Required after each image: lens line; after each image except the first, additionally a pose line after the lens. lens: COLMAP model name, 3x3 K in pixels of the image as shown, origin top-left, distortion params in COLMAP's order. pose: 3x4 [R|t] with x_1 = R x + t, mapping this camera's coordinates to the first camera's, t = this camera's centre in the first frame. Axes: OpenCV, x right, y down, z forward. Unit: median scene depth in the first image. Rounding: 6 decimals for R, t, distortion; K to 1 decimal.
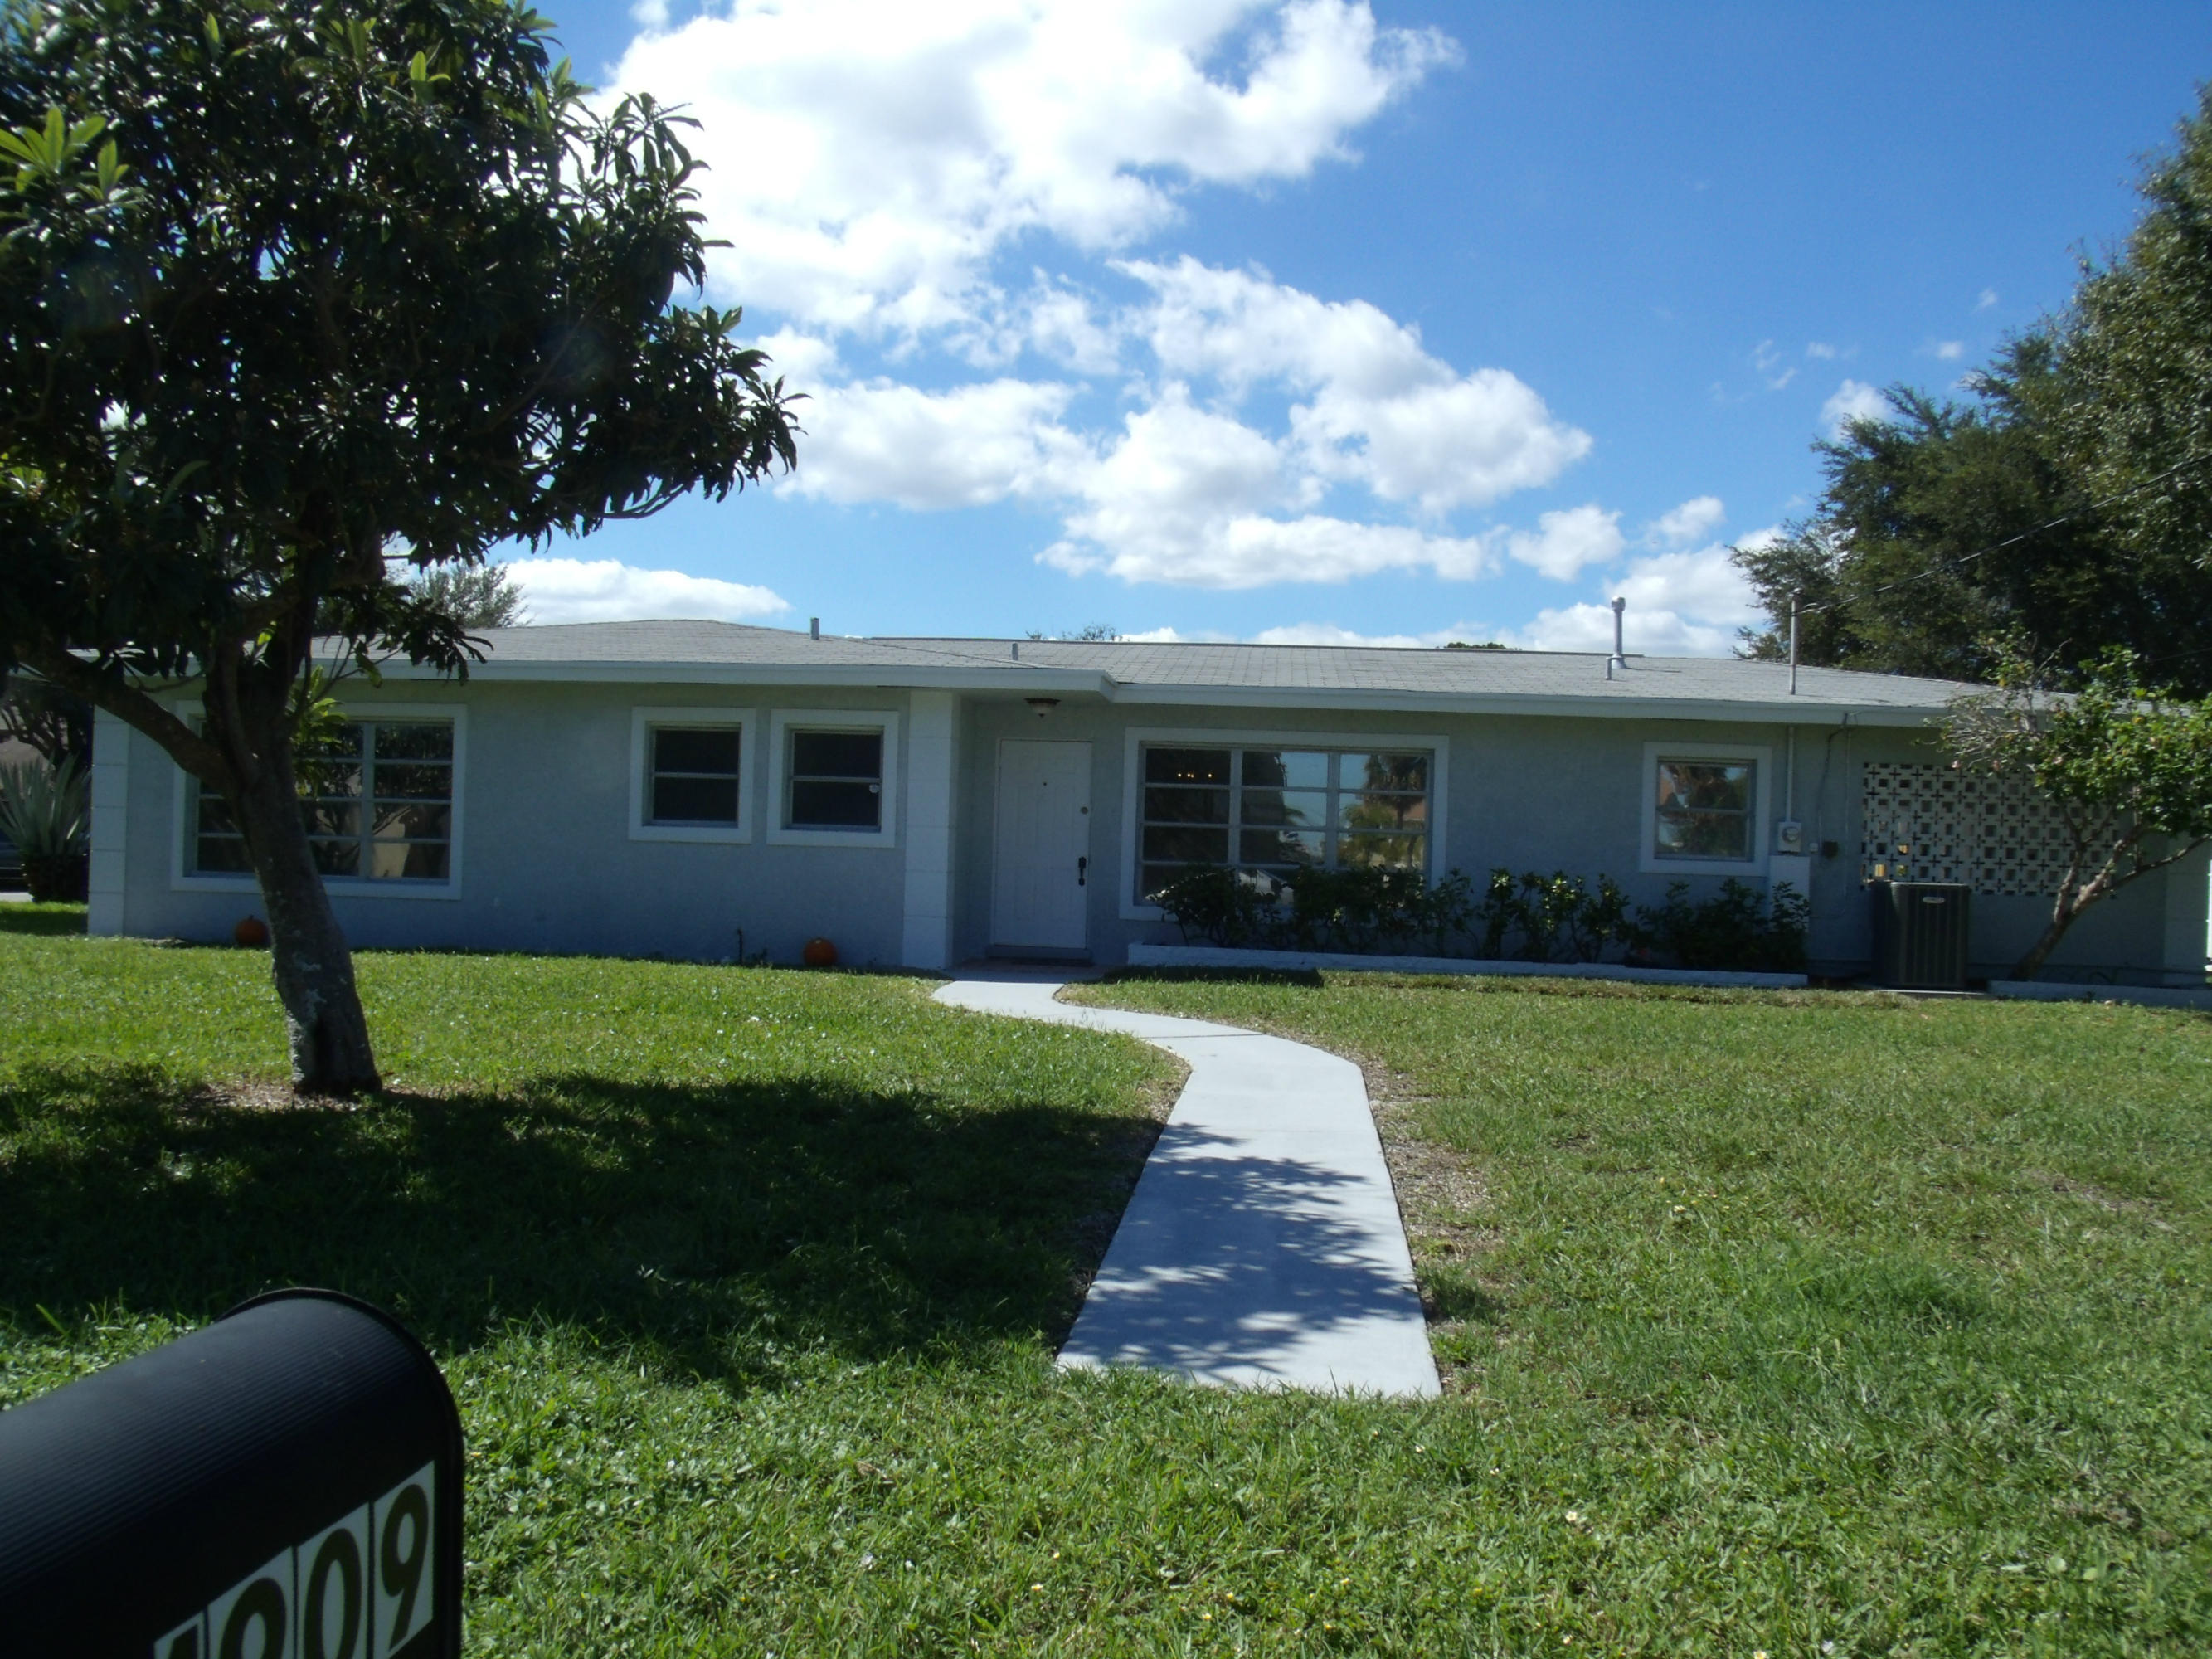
lens RADIAL K [[1770.8, 0, 1108.0], [0, 1770.8, 834.1], [0, 0, 1]] dist [-0.079013, 0.004437]
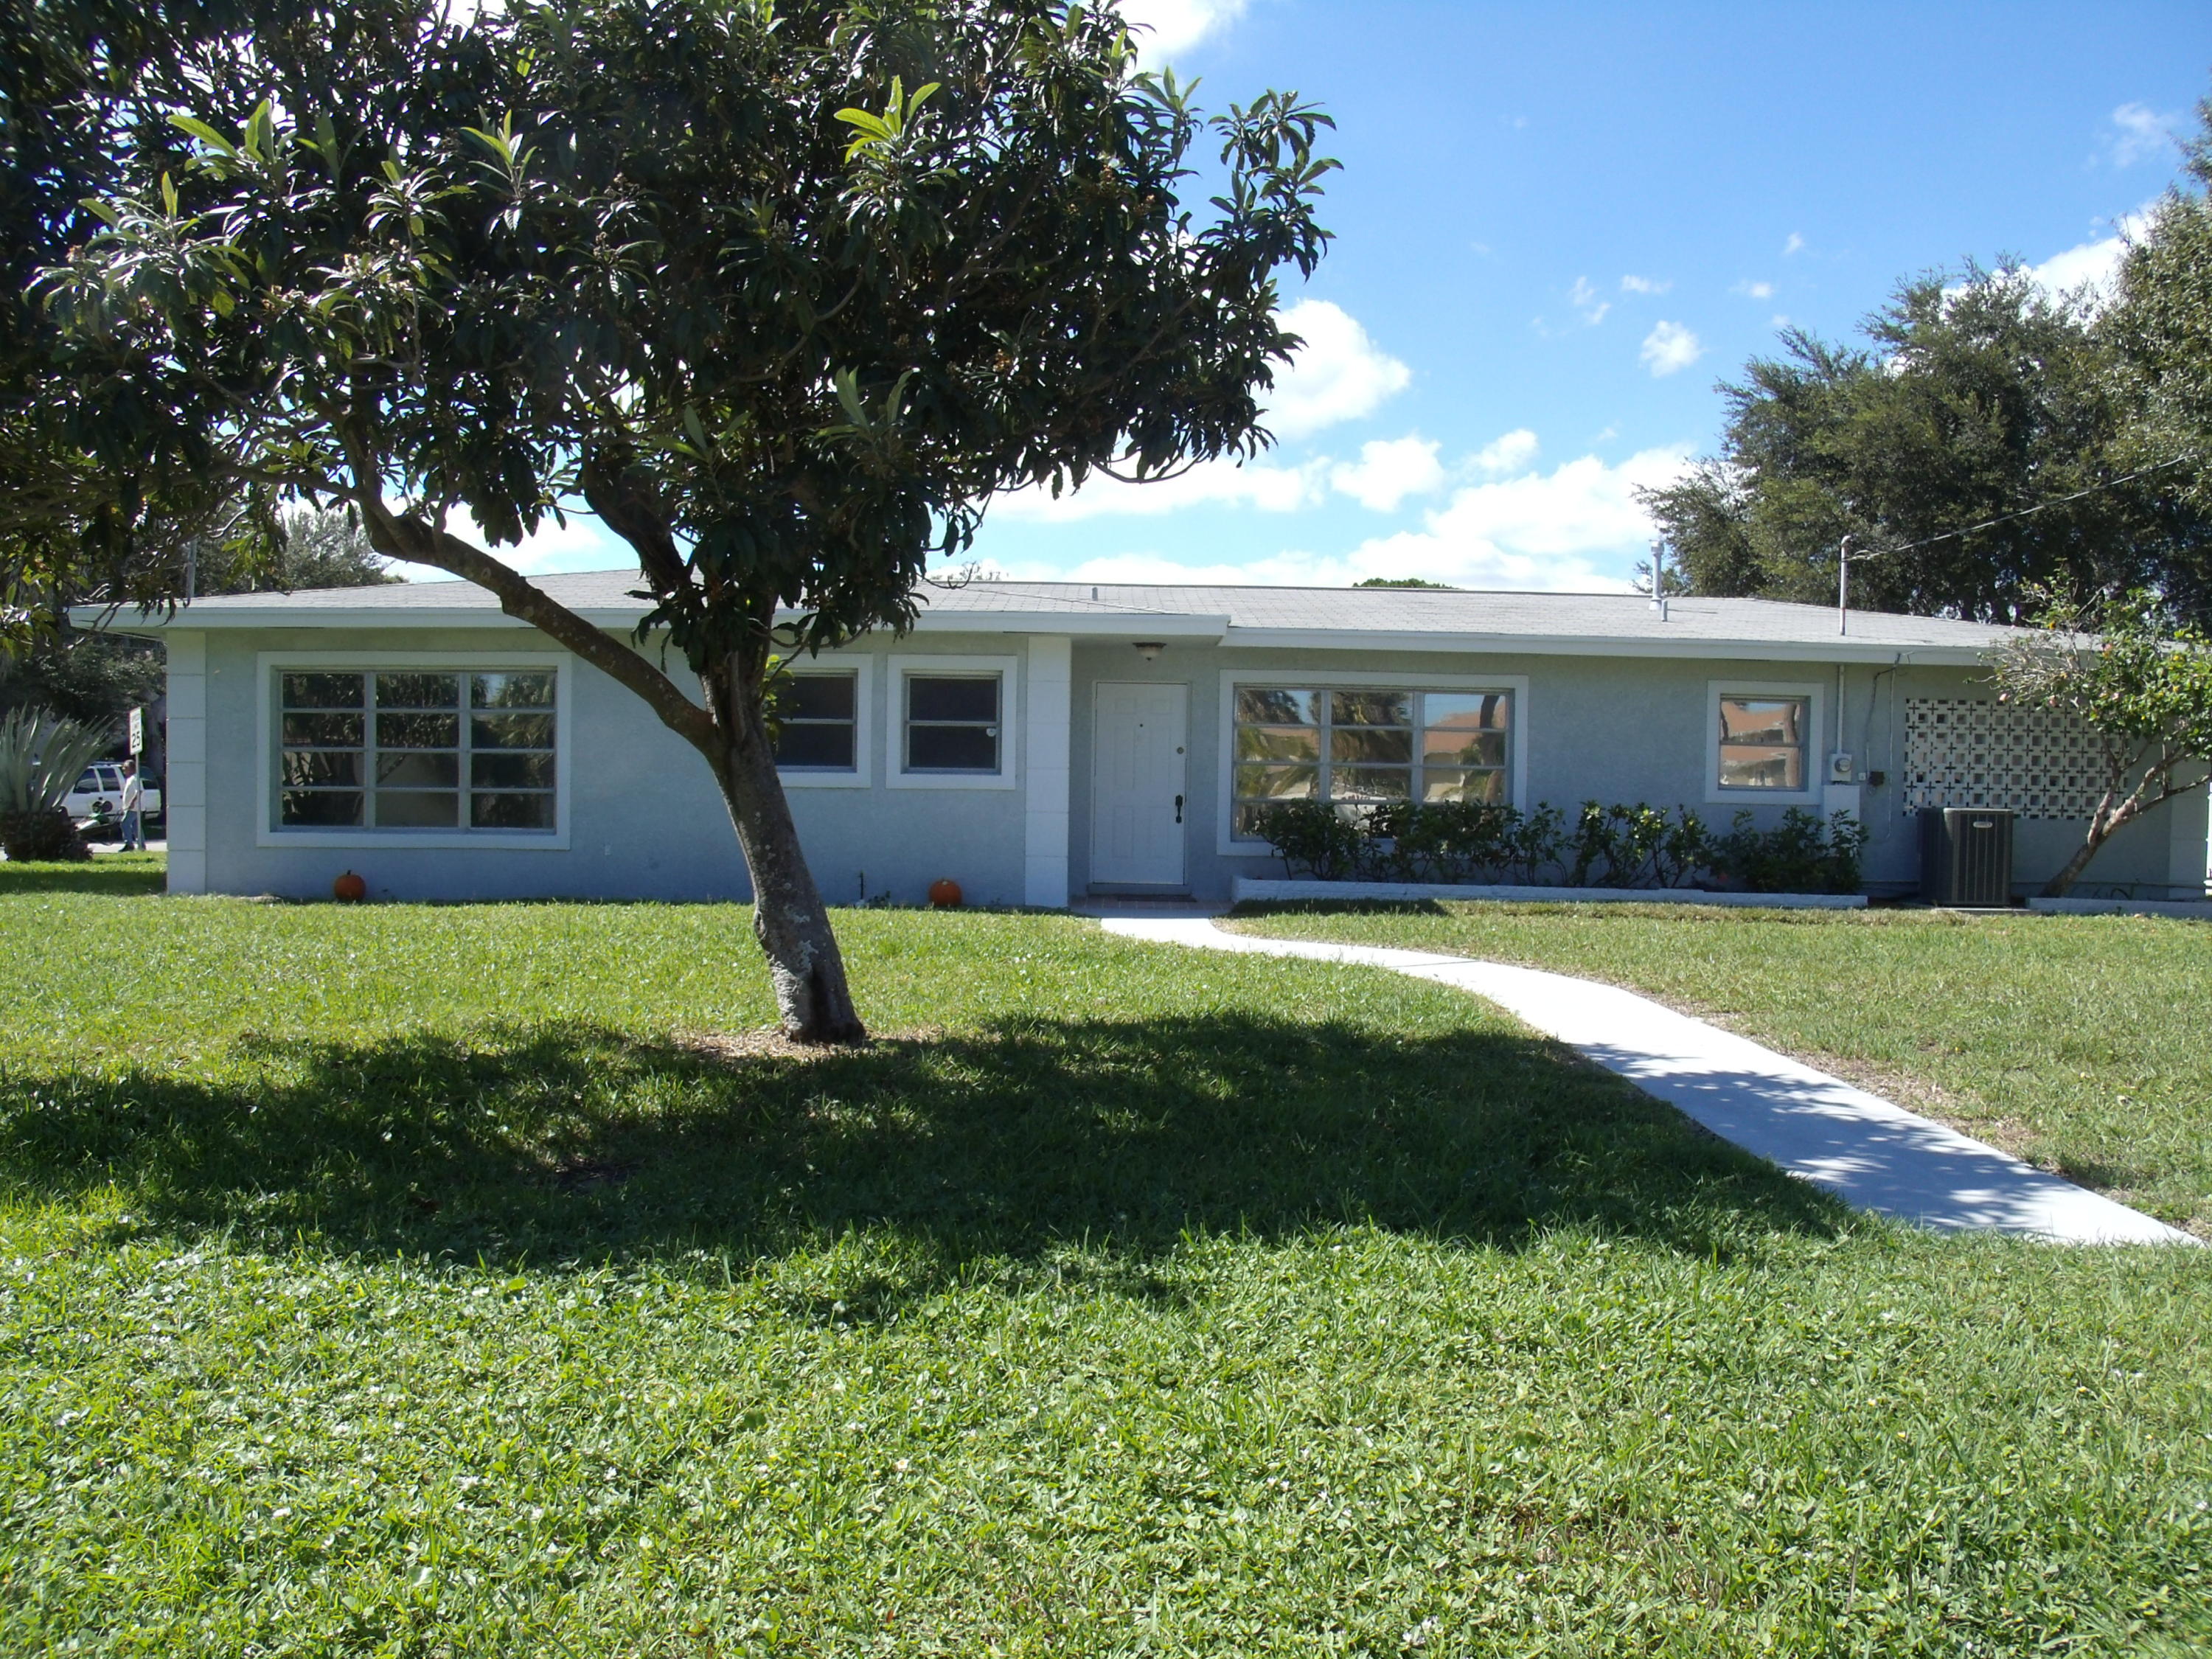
lens RADIAL K [[1770.7, 0, 1110.0], [0, 1770.7, 839.4], [0, 0, 1]] dist [-0.079013, 0.004437]
pose [[0.995246, -0.018035, 0.095708, -0.163381], [0.014135, 0.999048, 0.041268, -0.005154], [-0.096361, -0.039719, 0.994554, -0.025974]]
